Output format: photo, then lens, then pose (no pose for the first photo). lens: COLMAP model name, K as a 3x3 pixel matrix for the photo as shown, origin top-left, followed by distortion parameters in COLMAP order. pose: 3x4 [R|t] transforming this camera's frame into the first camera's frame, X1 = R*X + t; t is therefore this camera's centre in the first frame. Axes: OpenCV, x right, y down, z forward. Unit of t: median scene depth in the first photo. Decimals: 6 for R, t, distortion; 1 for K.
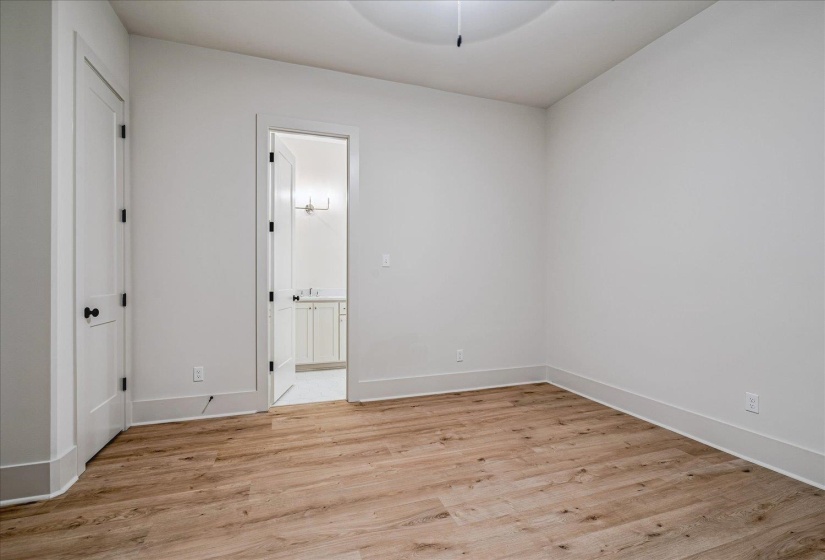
lens RADIAL K [[373.1, 0, 409.7], [0, 373.1, 272.5], [0, 0, 1]] dist [-0.001116, 0.000589]
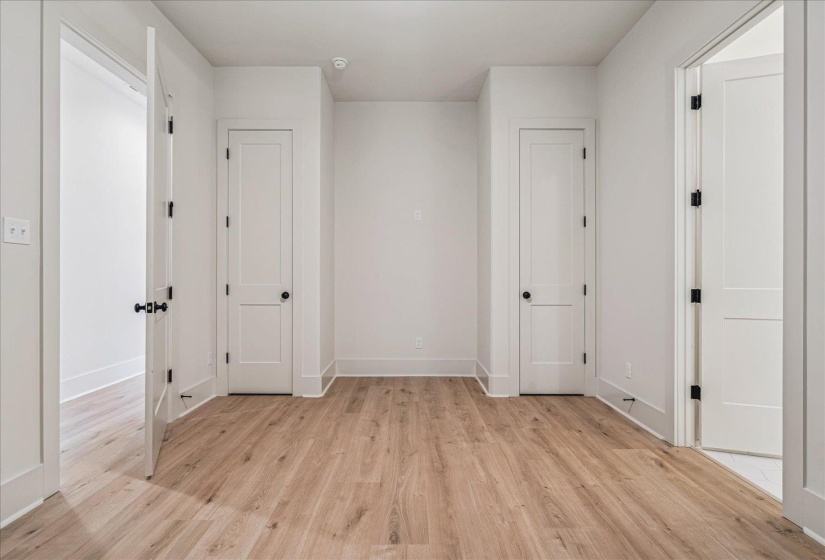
lens RADIAL K [[368.7, 0, 411.8], [0, 368.7, 277.4], [0, 0, 1]] dist [-0.001422, -0.000136]
pose [[-0.310785, 0.002327, -0.950477, 0.654376], [0.012234, 0.999924, -0.001552, 0.028848], [0.950401, -0.012110, -0.310790, 0.957593]]
